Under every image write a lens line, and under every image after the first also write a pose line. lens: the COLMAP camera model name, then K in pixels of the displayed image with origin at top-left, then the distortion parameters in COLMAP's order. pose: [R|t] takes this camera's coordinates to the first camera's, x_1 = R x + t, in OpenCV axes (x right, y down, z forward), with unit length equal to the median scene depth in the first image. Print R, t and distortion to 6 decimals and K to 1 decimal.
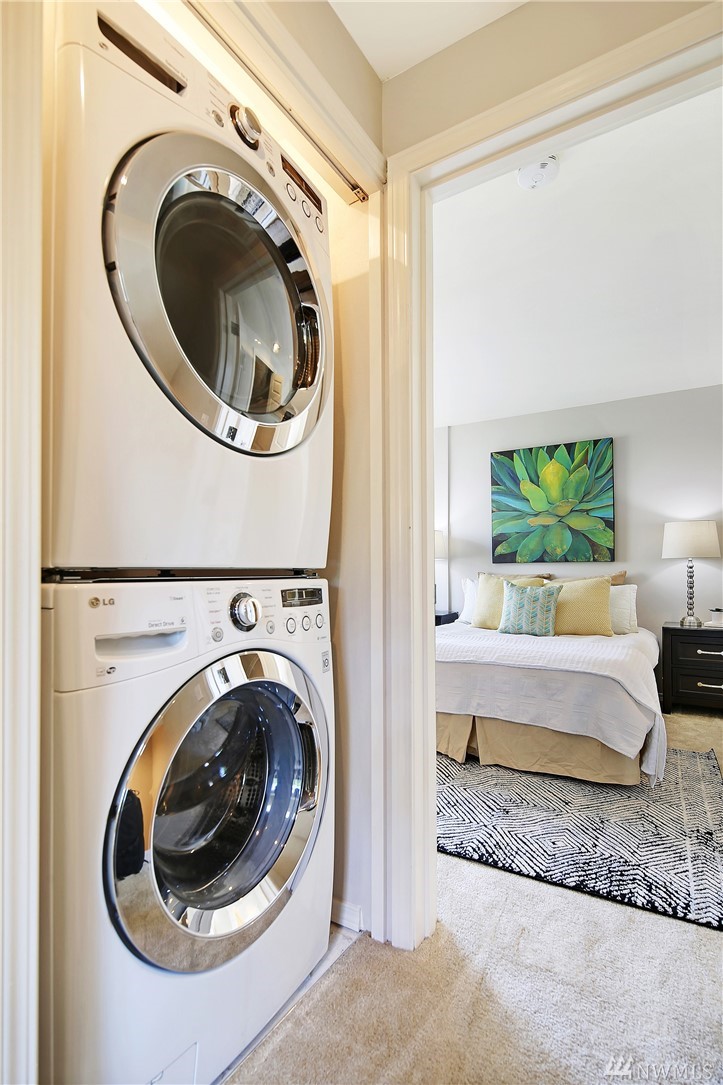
lens RADIAL K [[525.4, 0, 372.9], [0, 525.4, 578.4], [0, 0, 1]] dist [0.003324, -0.001686]
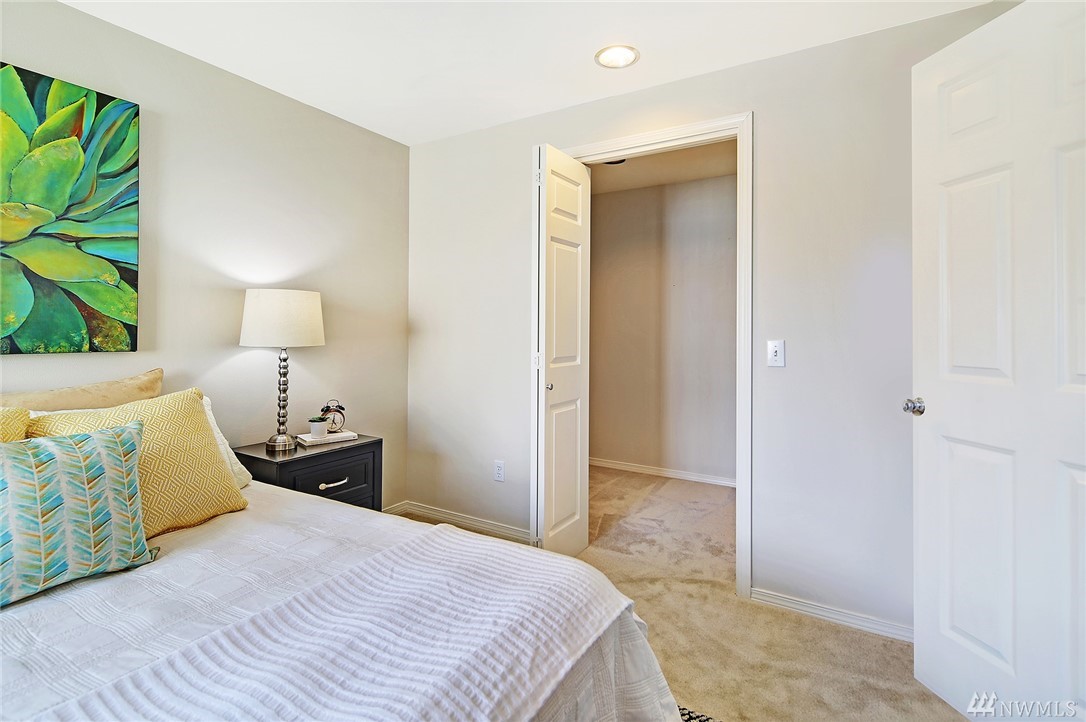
lens RADIAL K [[525.9, 0, 562.5], [0, 525.9, 322.3], [0, 0, 1]] dist [0.003324, -0.001686]
pose [[-0.006911, 0.018510, 0.999805, -0.048278], [-0.000248, 0.999829, -0.018512, -0.048803], [-0.999976, -0.000375, -0.006905, 0.577306]]
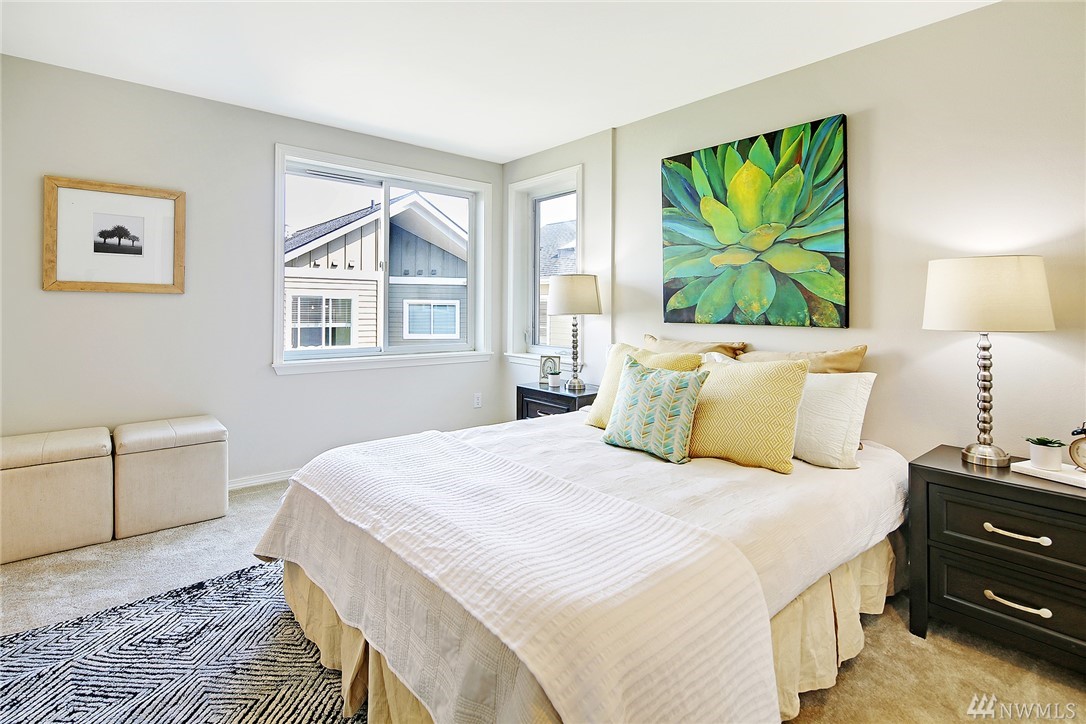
lens RADIAL K [[525.9, 0, 535.5], [0, 525.9, 304.1], [0, 0, 1]] dist [0.003324, -0.001686]
pose [[0.939712, 0.010086, -0.341818, 0.325797], [-0.015135, 0.999812, -0.012107, -0.044692], [0.341631, 0.016551, 0.939688, 0.330068]]
